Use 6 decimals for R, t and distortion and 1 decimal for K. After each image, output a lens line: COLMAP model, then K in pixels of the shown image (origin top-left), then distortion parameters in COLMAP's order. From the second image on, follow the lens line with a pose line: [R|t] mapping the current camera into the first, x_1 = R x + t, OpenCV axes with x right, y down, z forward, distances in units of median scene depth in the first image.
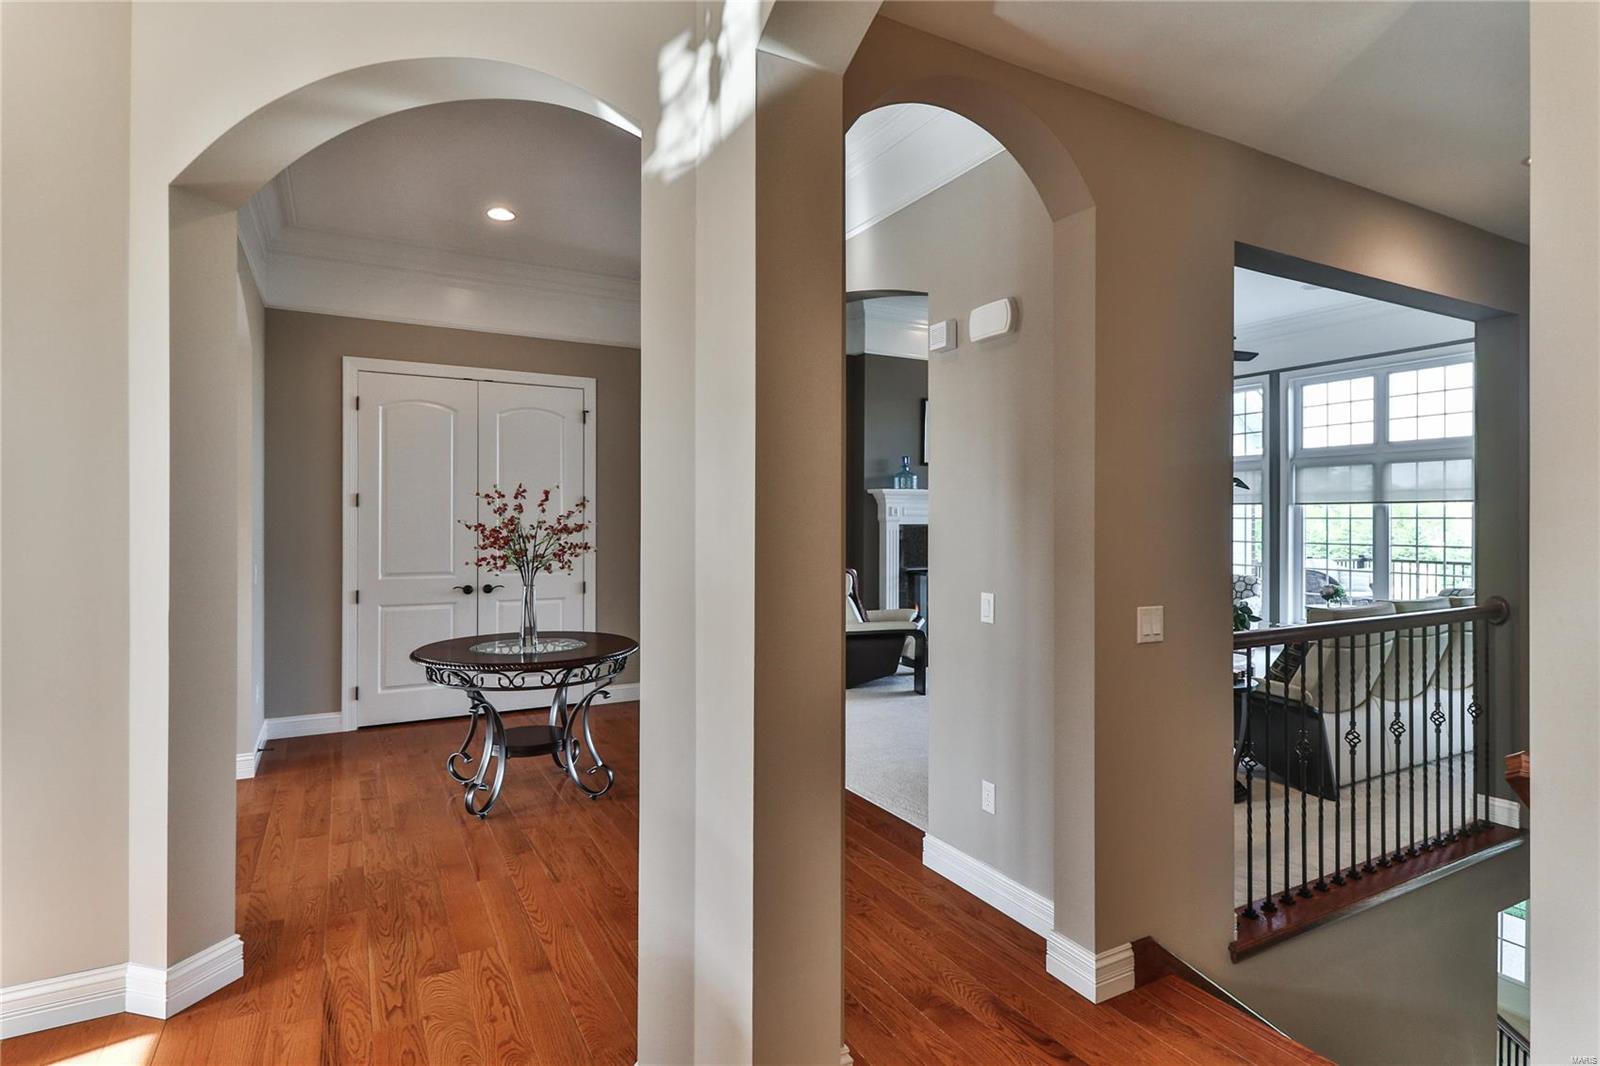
lens RADIAL K [[819.6, 0, 788.8], [0, 819.6, 521.8], [0, 0, 1]] dist [0.019395, -0.009069]
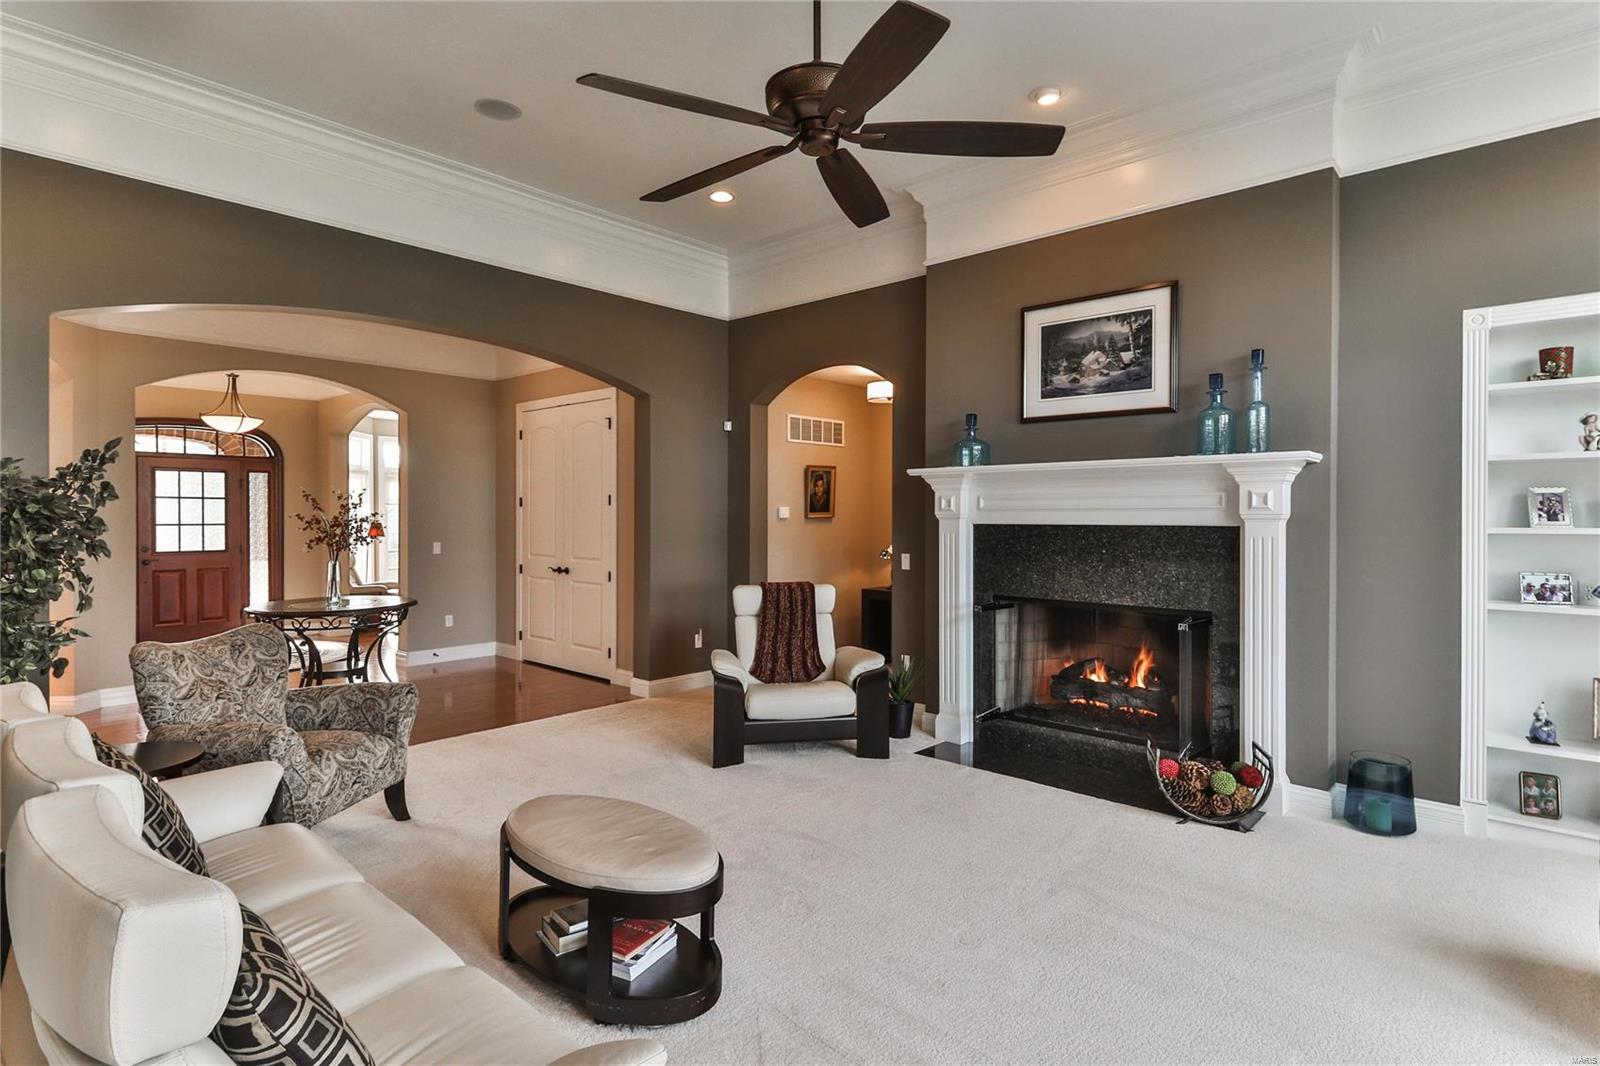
lens RADIAL K [[819.6, 0, 814.9], [0, 819.6, 524.5], [0, 0, 1]] dist [0.019395, -0.009069]
pose [[0.347874, 0.010896, -0.937478, 0.685318], [-0.004321, 0.999940, 0.010018, -0.001909], [0.937531, 0.000566, 0.347900, 0.681281]]
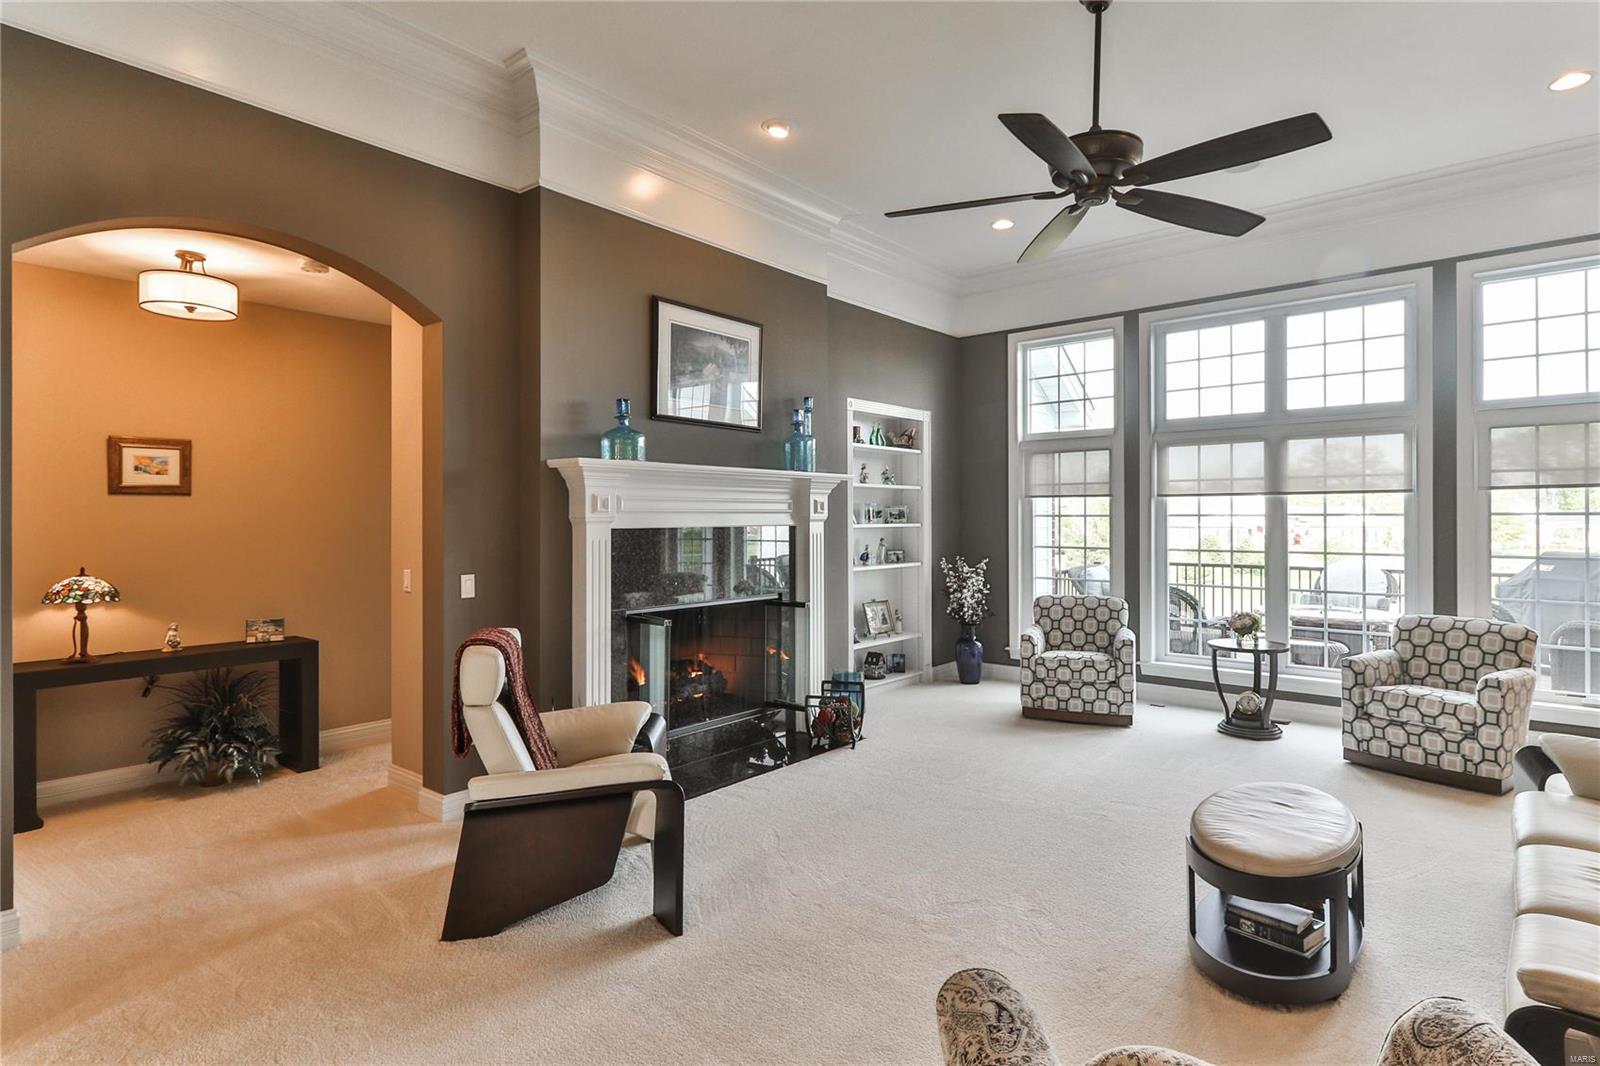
lens RADIAL K [[819.6, 0, 783.2], [0, 819.6, 518.7], [0, 0, 1]] dist [0.019395, -0.009069]
pose [[0.936560, -0.003601, 0.350488, 0.054681], [0.004790, 0.999985, -0.002525, -0.001124], [-0.350474, 0.004044, 0.936564, 0.476641]]
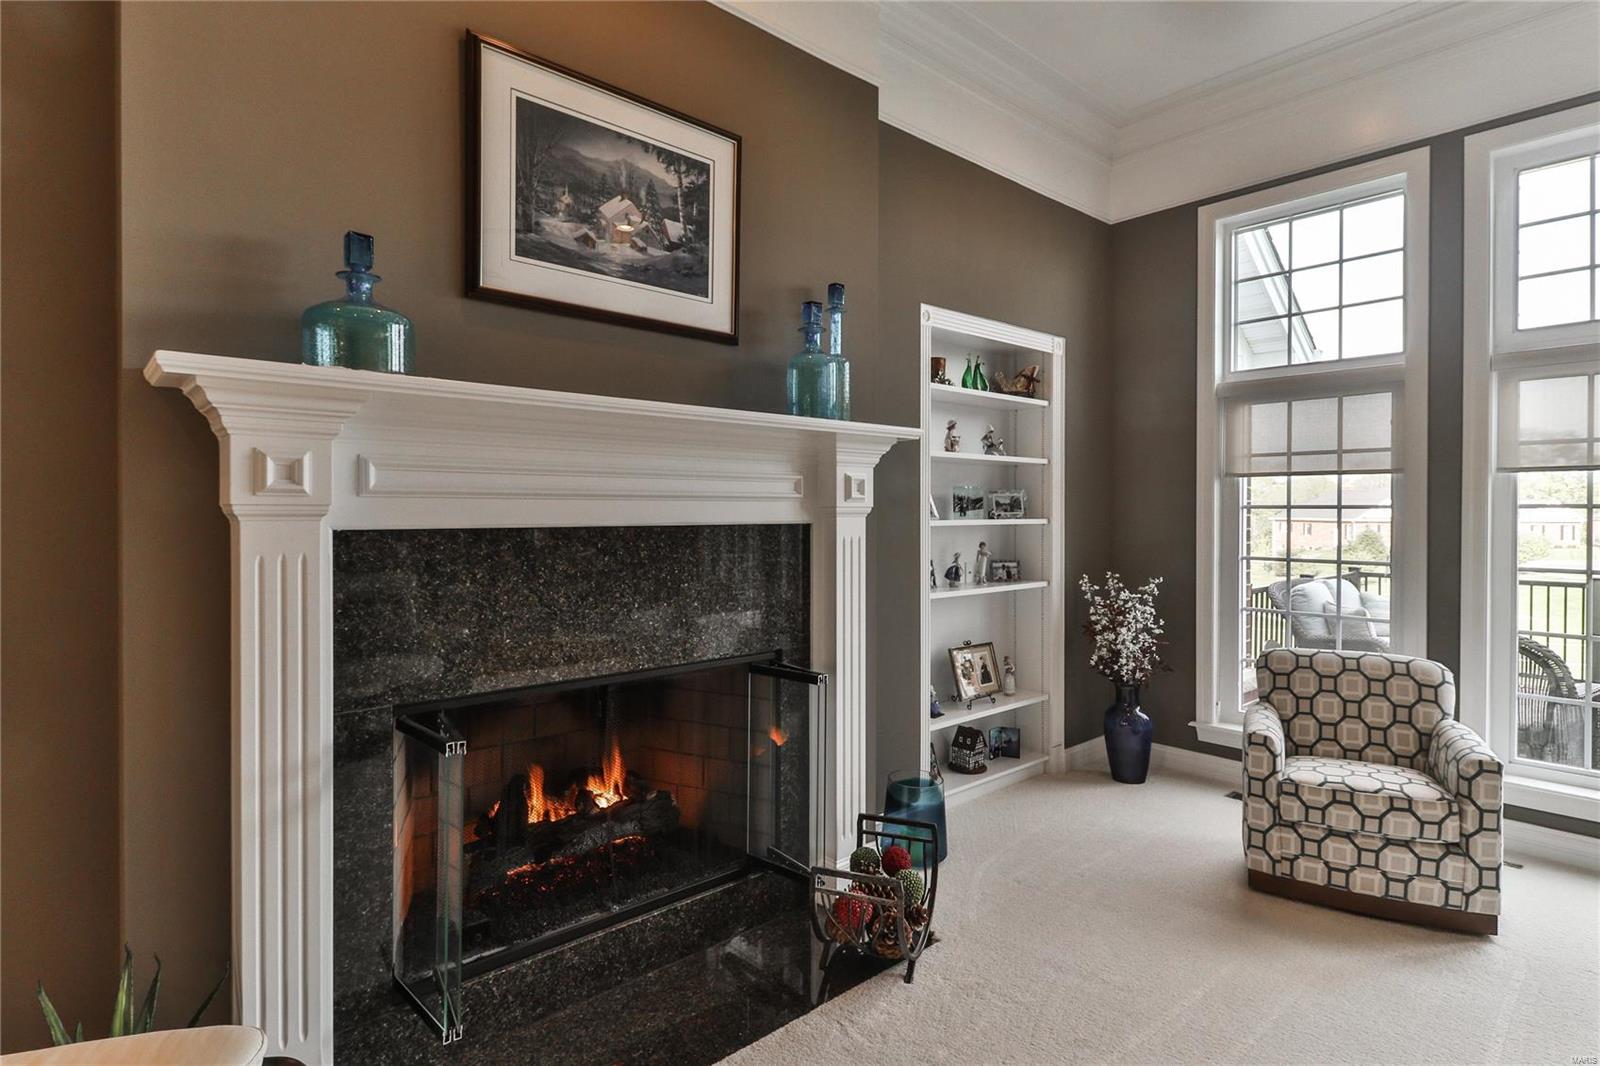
lens RADIAL K [[819.6, 0, 790.2], [0, 819.6, 517.2], [0, 0, 1]] dist [0.019395, -0.009069]
pose [[0.973973, -0.002120, 0.226655, 0.209238], [0.001065, 0.999988, 0.004780, -0.001363], [-0.226662, -0.004415, 0.973963, 0.753079]]
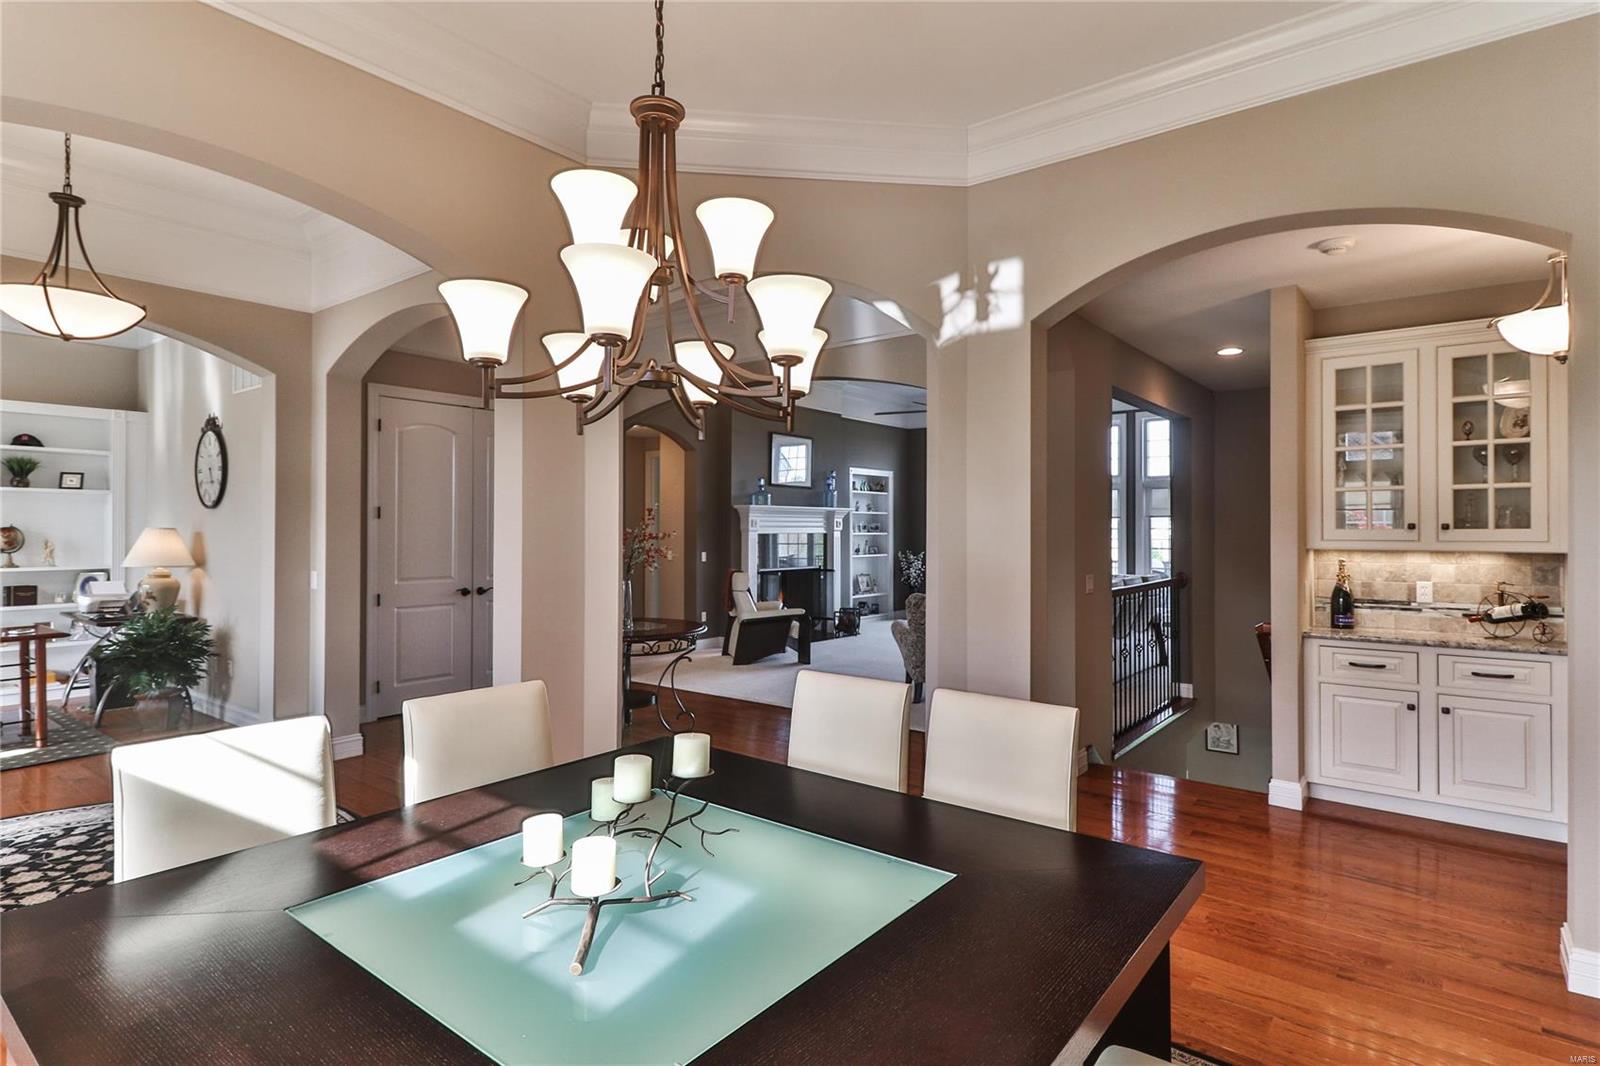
lens RADIAL K [[819.6, 0, 784.7], [0, 819.6, 531.5], [0, 0, 1]] dist [0.019395, -0.009069]
pose [[0.922627, -0.000813, 0.385692, -0.303954], [0.000688, 1.000000, 0.000462, -0.000602], [-0.385692, -0.000161, 0.922628, -0.154505]]
